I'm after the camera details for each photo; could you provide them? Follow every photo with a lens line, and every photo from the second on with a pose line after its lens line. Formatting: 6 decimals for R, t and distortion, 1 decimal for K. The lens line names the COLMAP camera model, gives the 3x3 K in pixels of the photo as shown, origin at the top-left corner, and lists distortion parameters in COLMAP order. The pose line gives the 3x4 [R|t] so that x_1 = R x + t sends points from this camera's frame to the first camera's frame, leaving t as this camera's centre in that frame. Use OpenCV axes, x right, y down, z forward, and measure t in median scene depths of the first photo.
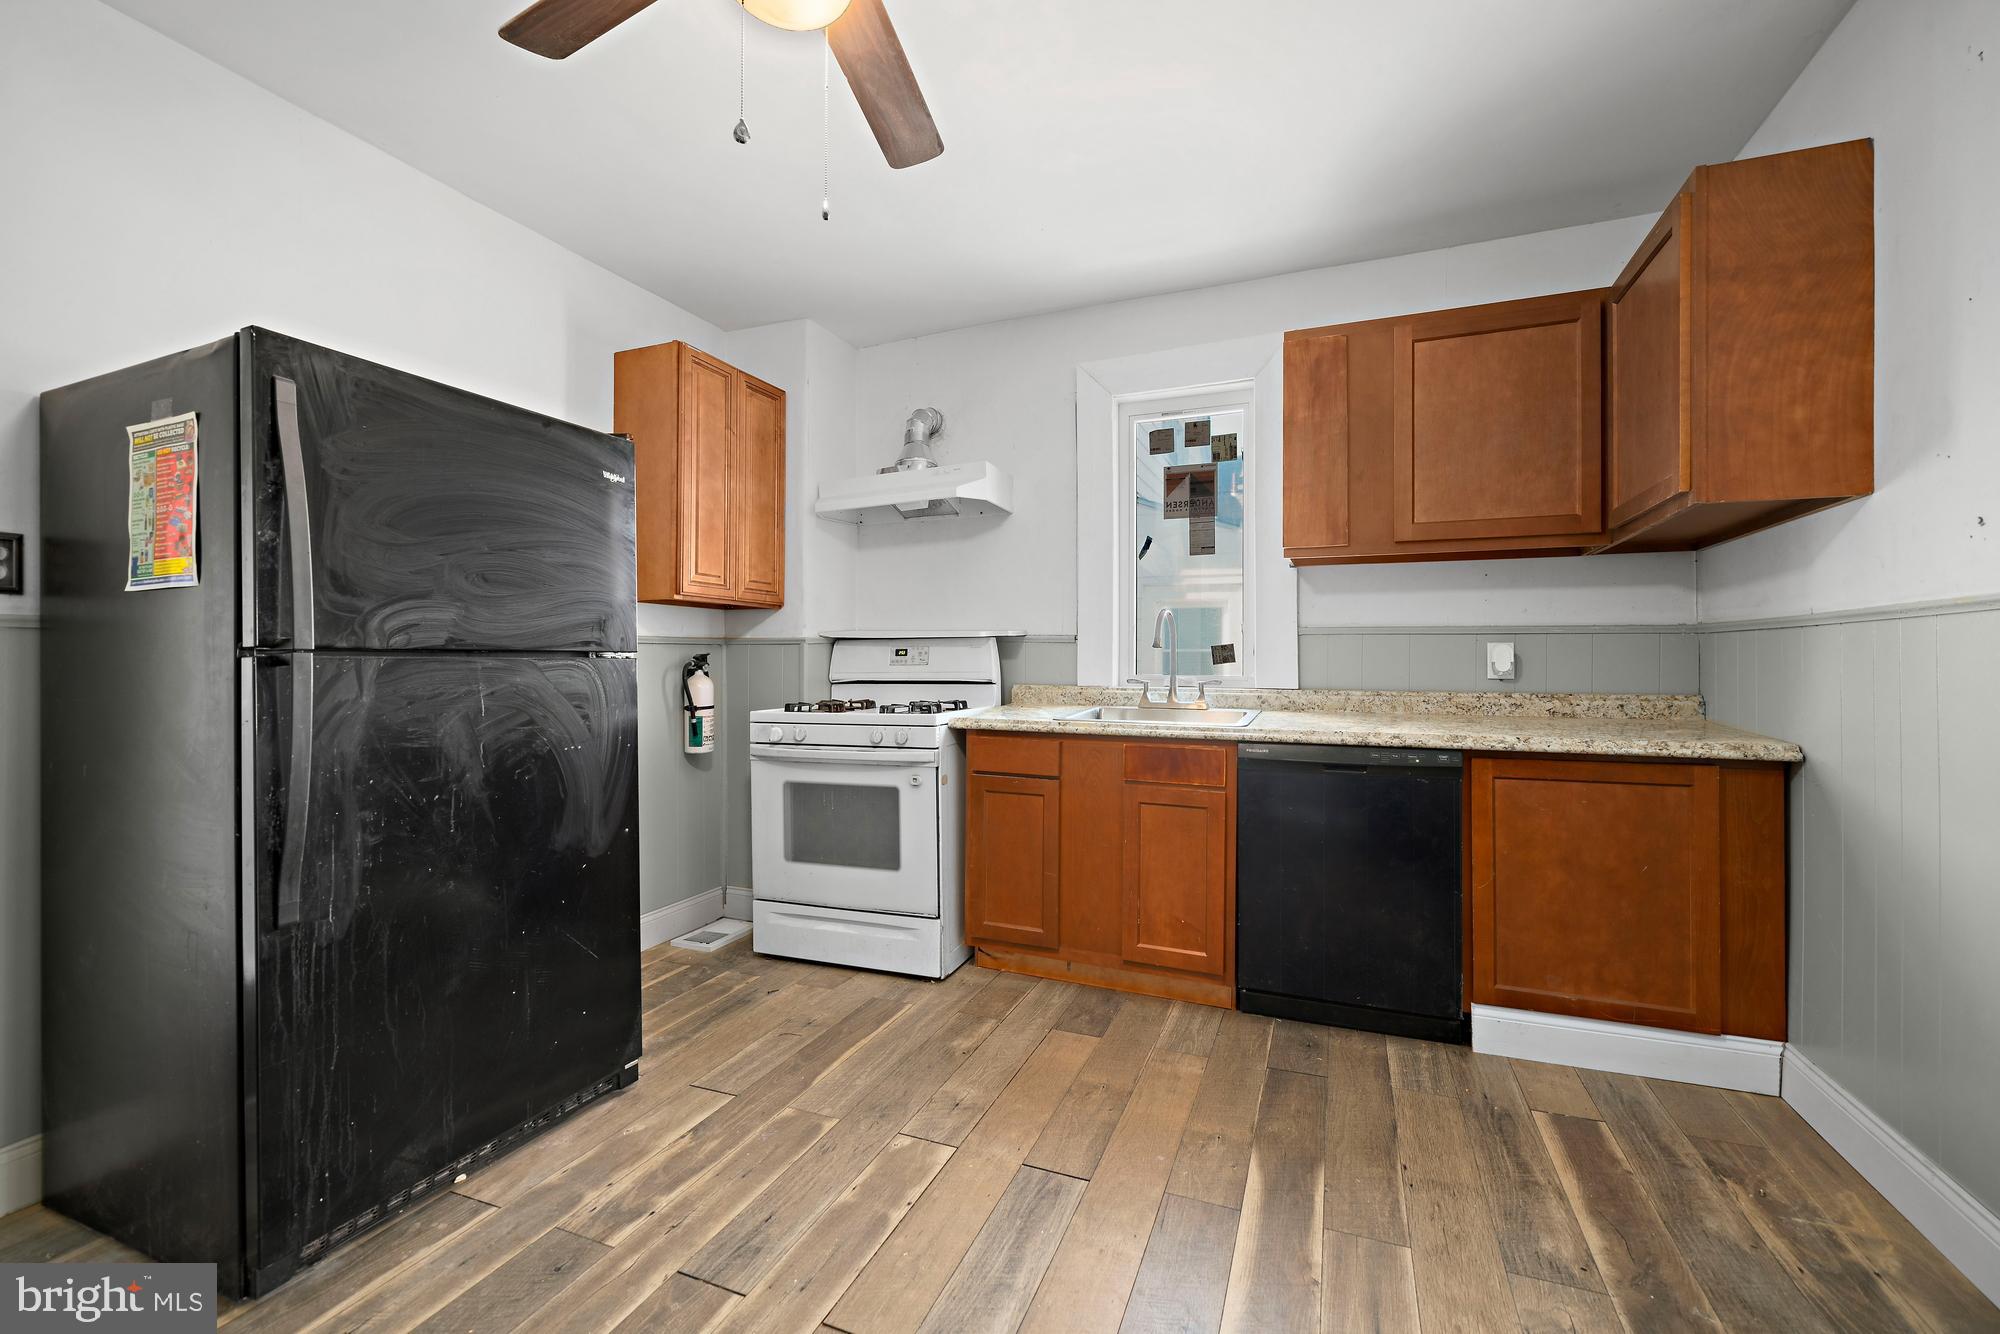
lens RADIAL K [[846.6, 0, 999.8], [0, 846.6, 657.3], [0, 0, 1]] dist [-0.002563, 0.000982]
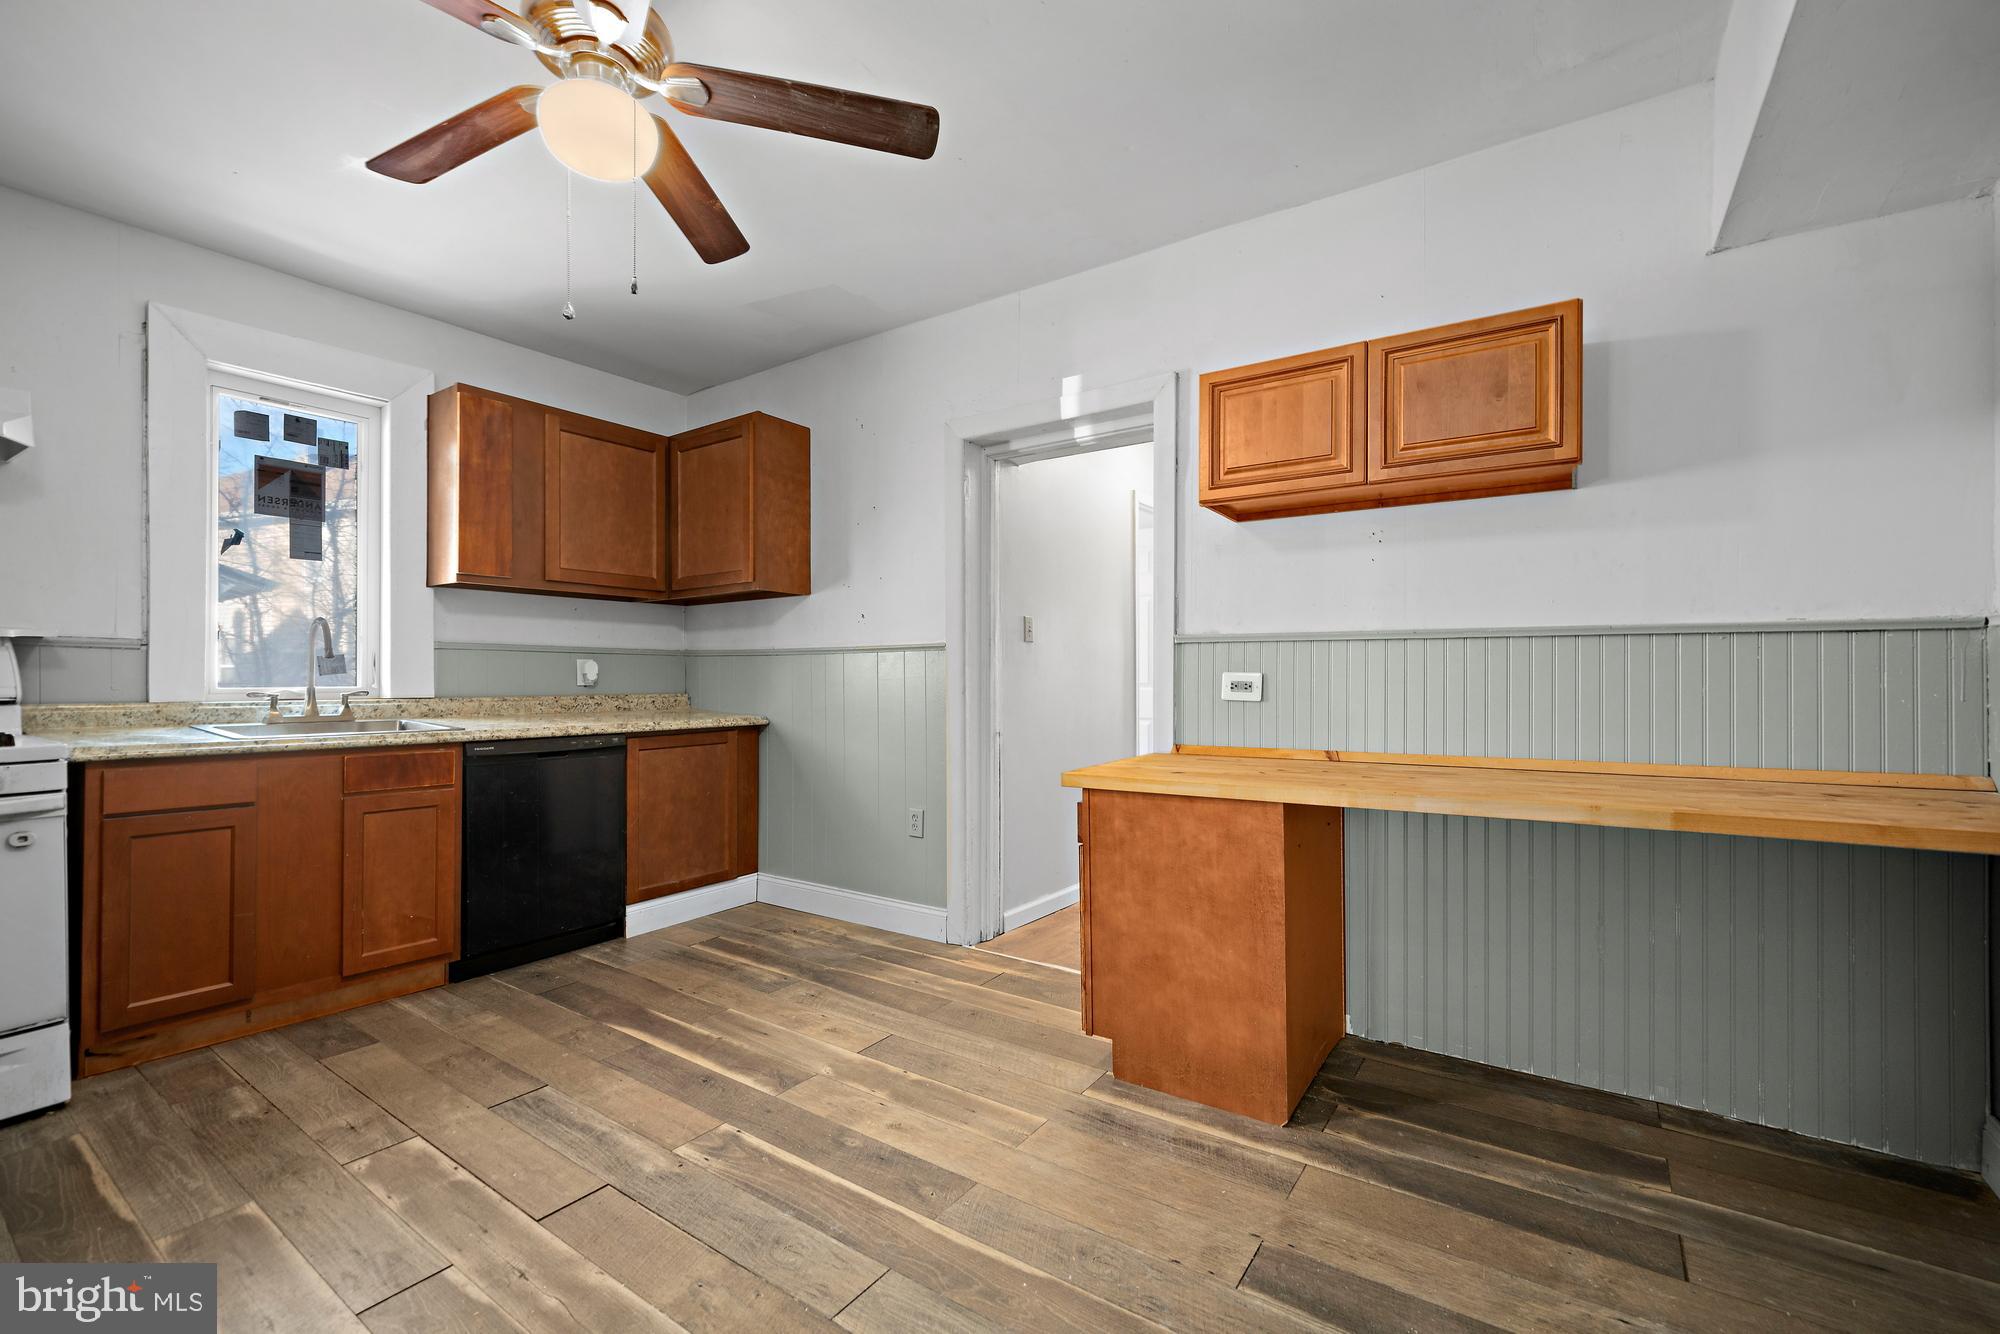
lens RADIAL K [[846.6, 0, 994.2], [0, 846.6, 672.9], [0, 0, 1]] dist [-0.002563, 0.000982]
pose [[0.209140, 0.001767, 0.977884, -0.730292], [-0.006077, 0.999981, -0.000507, 0.001897], [-0.977867, -0.005837, 0.209146, 0.068359]]
